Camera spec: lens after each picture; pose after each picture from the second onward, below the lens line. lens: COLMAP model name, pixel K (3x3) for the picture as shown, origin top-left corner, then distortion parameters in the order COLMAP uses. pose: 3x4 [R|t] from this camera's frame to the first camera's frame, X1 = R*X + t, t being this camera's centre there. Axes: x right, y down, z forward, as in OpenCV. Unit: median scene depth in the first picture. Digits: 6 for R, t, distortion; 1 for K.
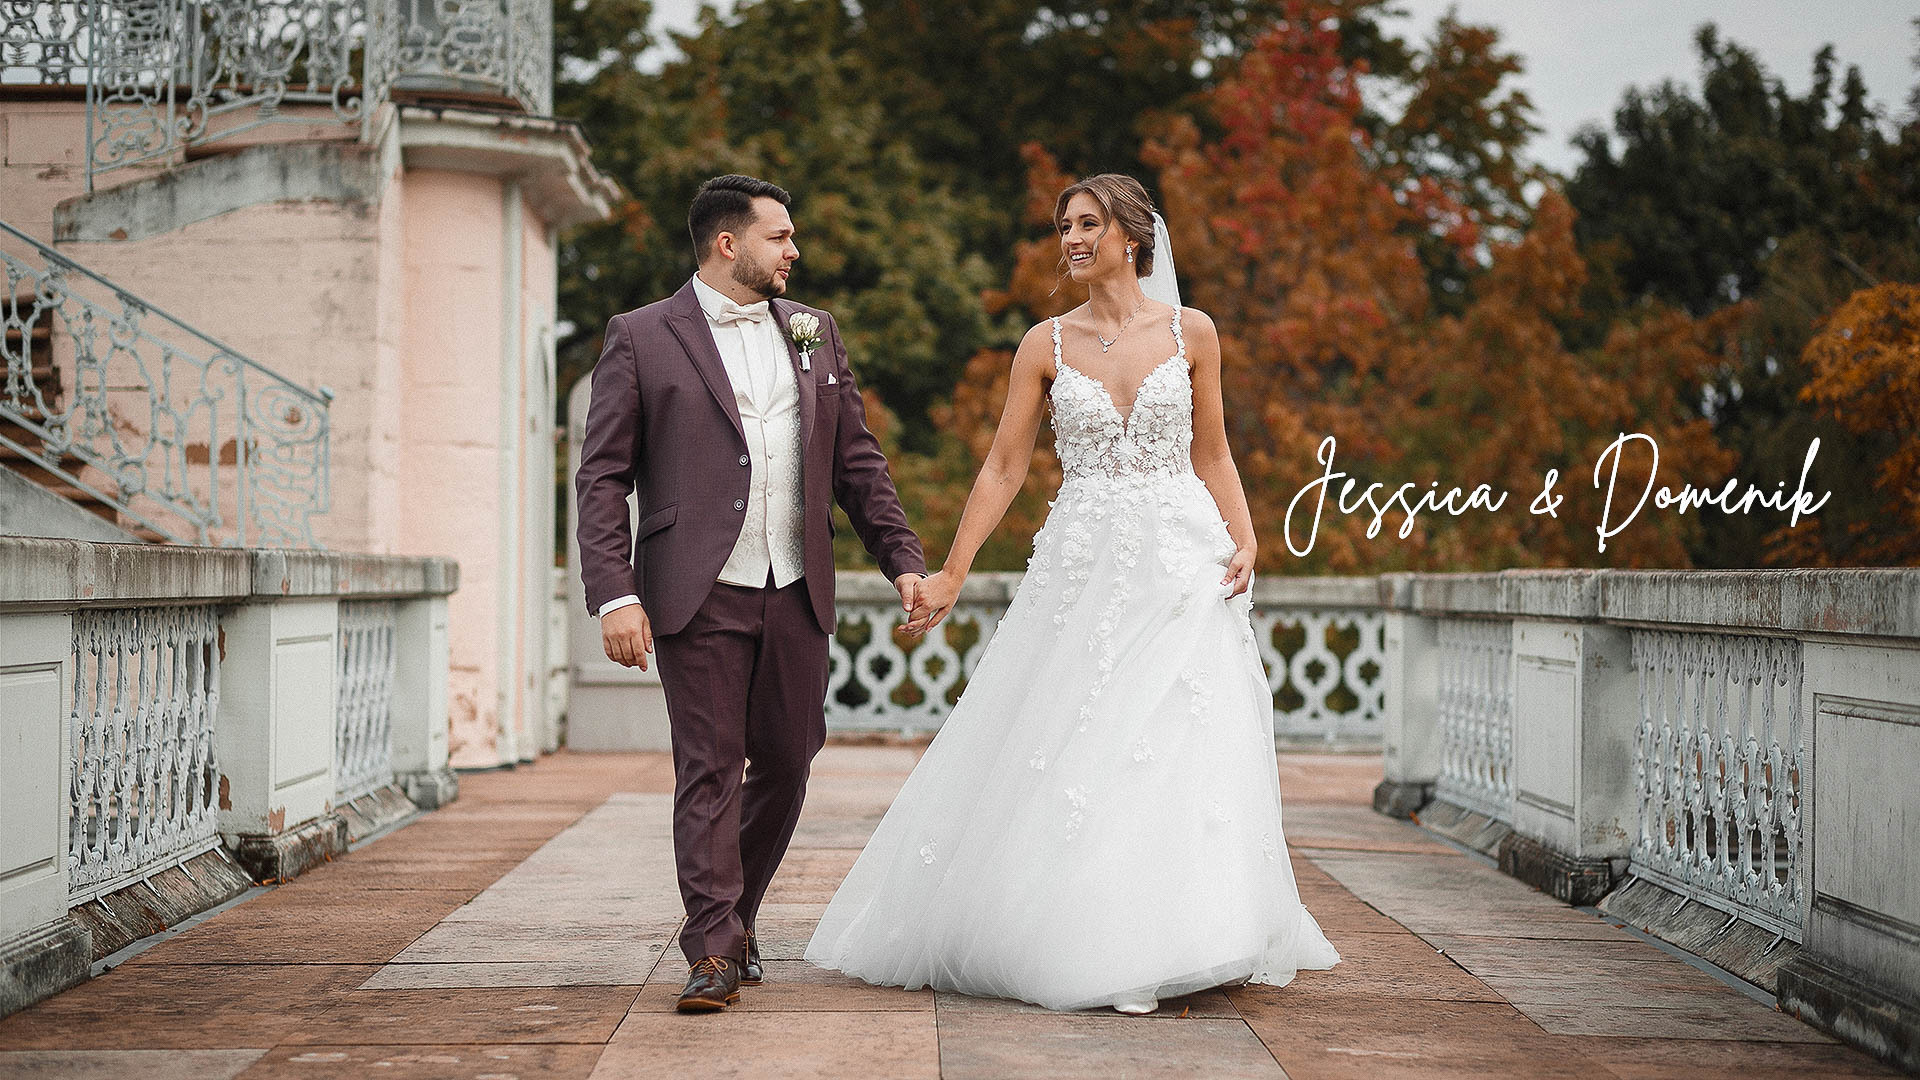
lens RADIAL K [[5090.3, 0, 979.6], [0, 5090.3, 552.5], [0, 0, 1]] dist [-0.021632, 0.000000]
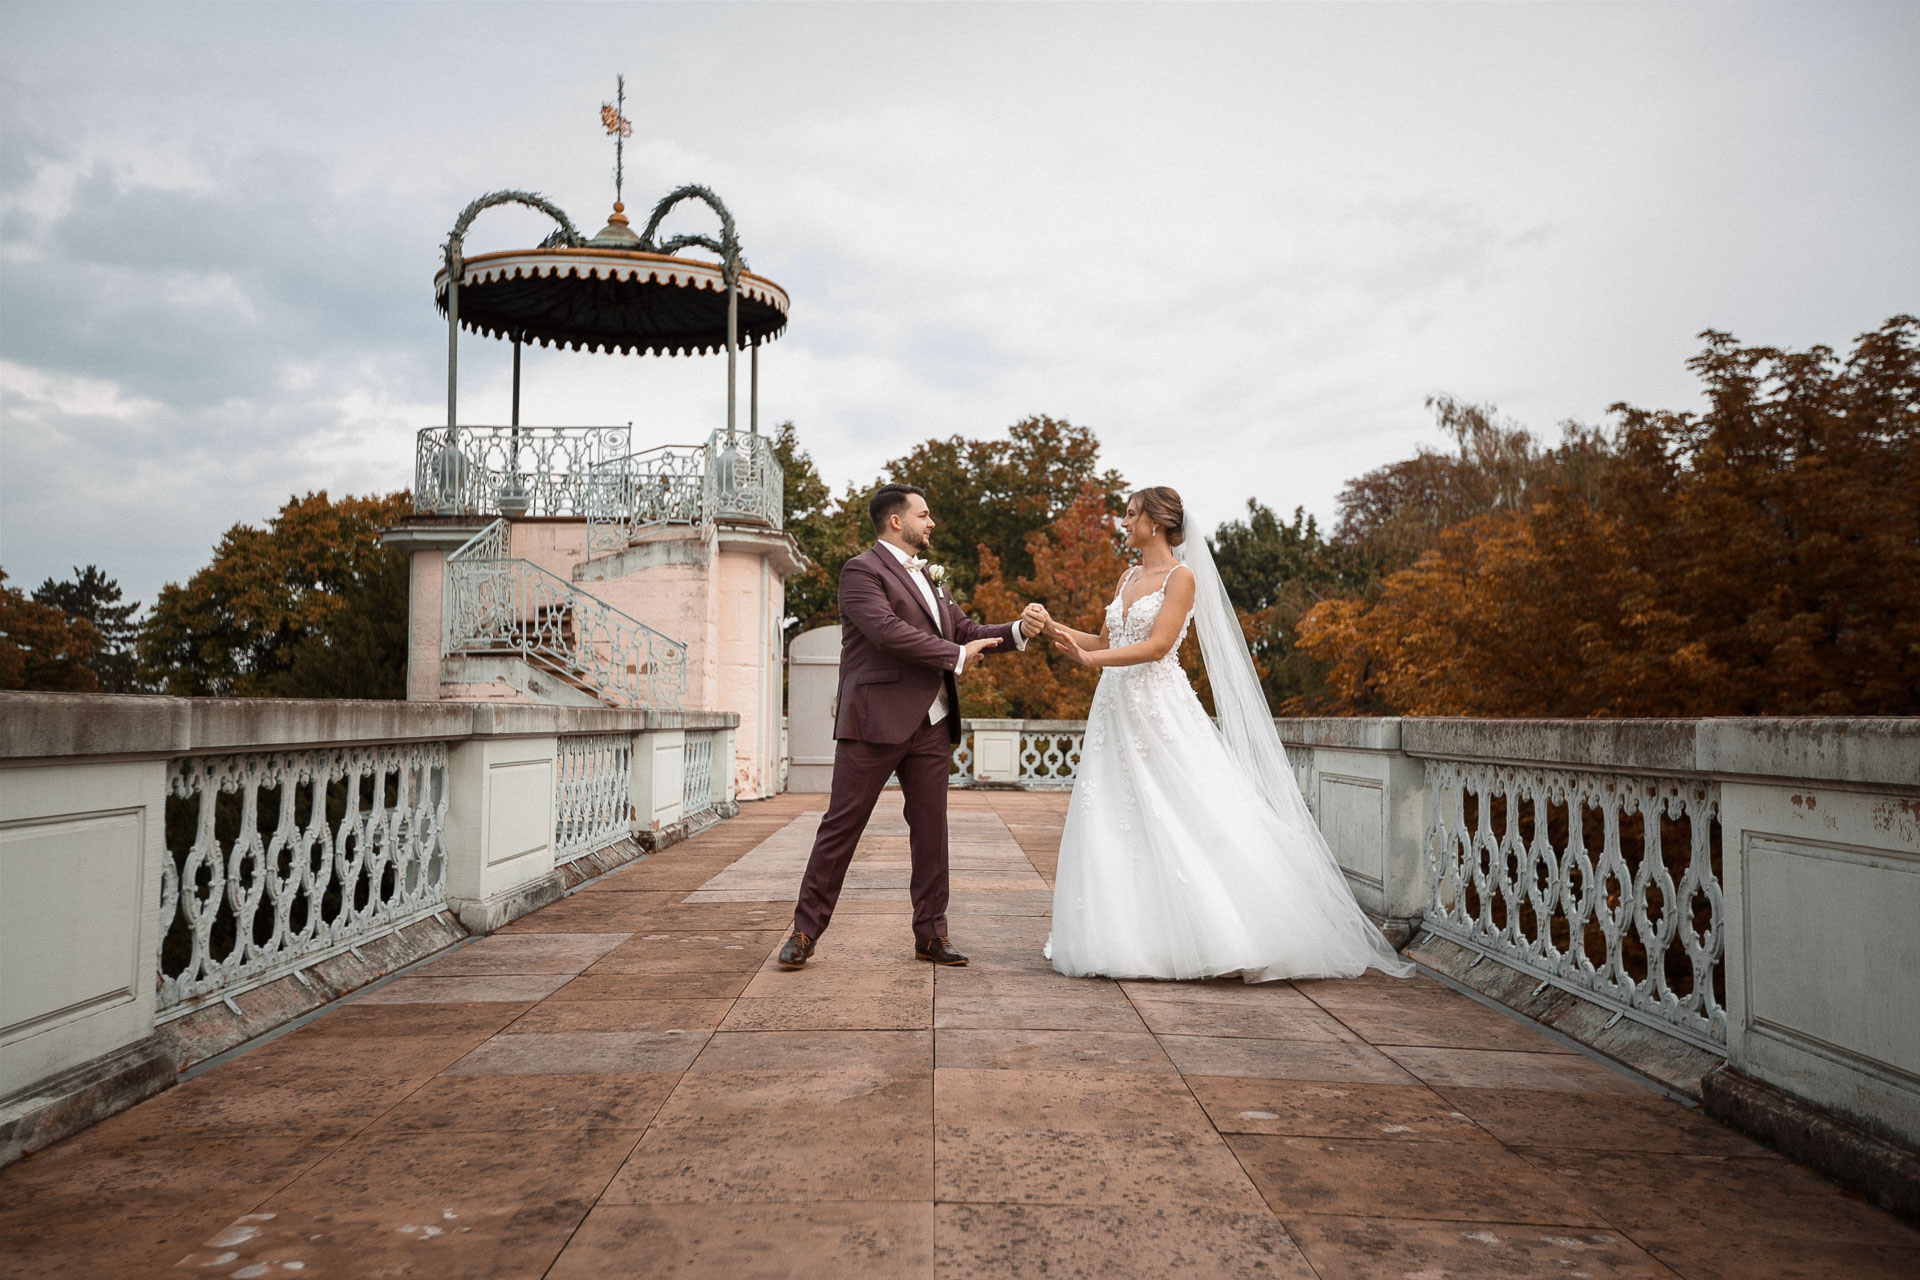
lens RADIAL K [[1995.1, 0, 962.4], [0, 1995.1, 630.8], [0, 0, 1]] dist [-0.000639, 0.000000]
pose [[0.999999, -0.001094, -0.000712, 0.002641], [0.001065, 0.999227, -0.039295, -0.000320], [0.000754, 0.039295, 0.999227, 0.059971]]
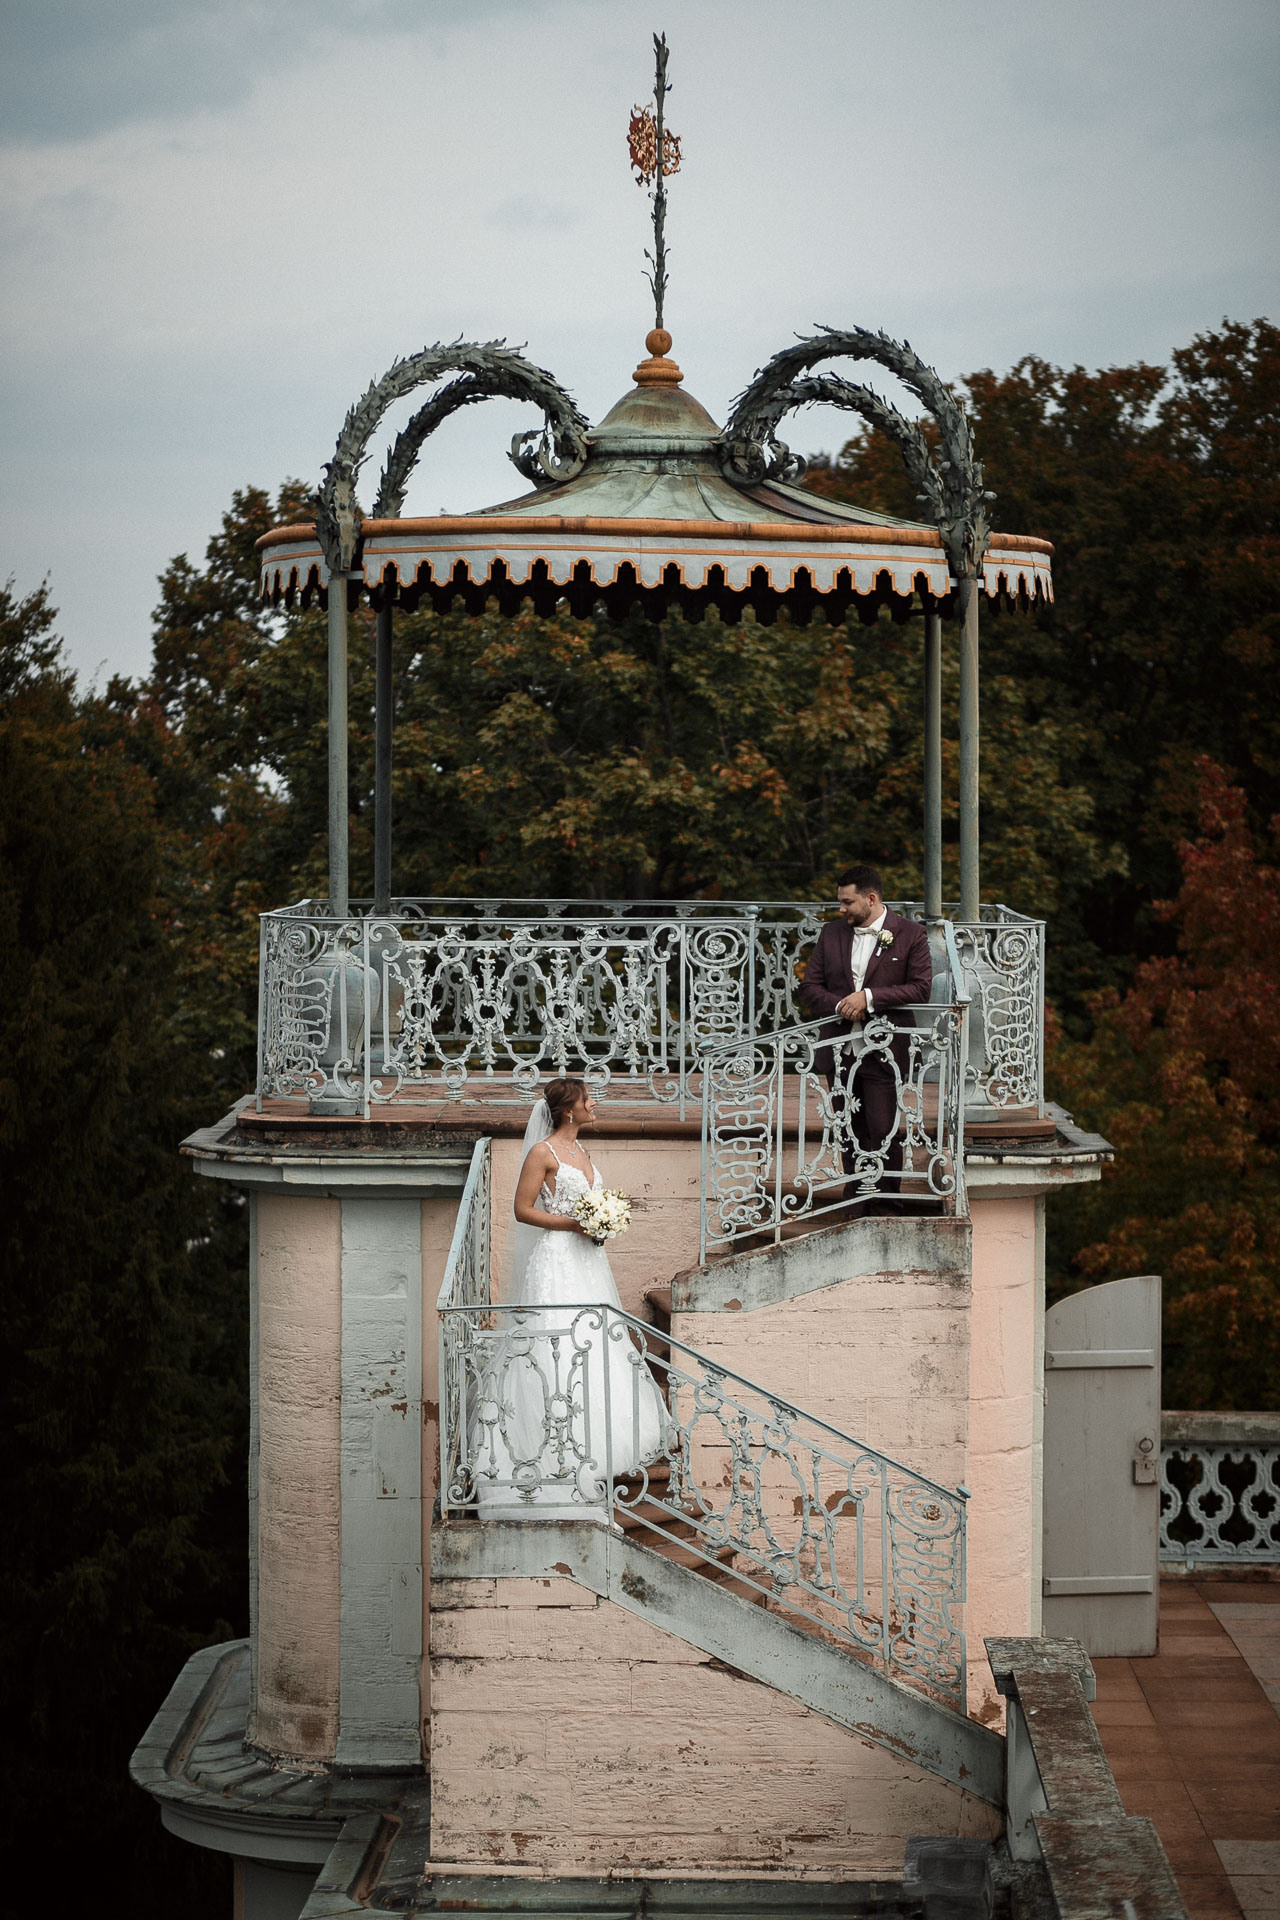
lens RADIAL K [[5141.6, 0, 634.8], [0, 5141.6, 959.6], [0, 0, 1]] dist [-0.121374, 0.000000]
pose [[0.999591, -0.002384, -0.028481, -0.158566], [0.003678, 0.998958, 0.045493, -0.185321], [0.028343, -0.045579, 0.998559, -0.088301]]
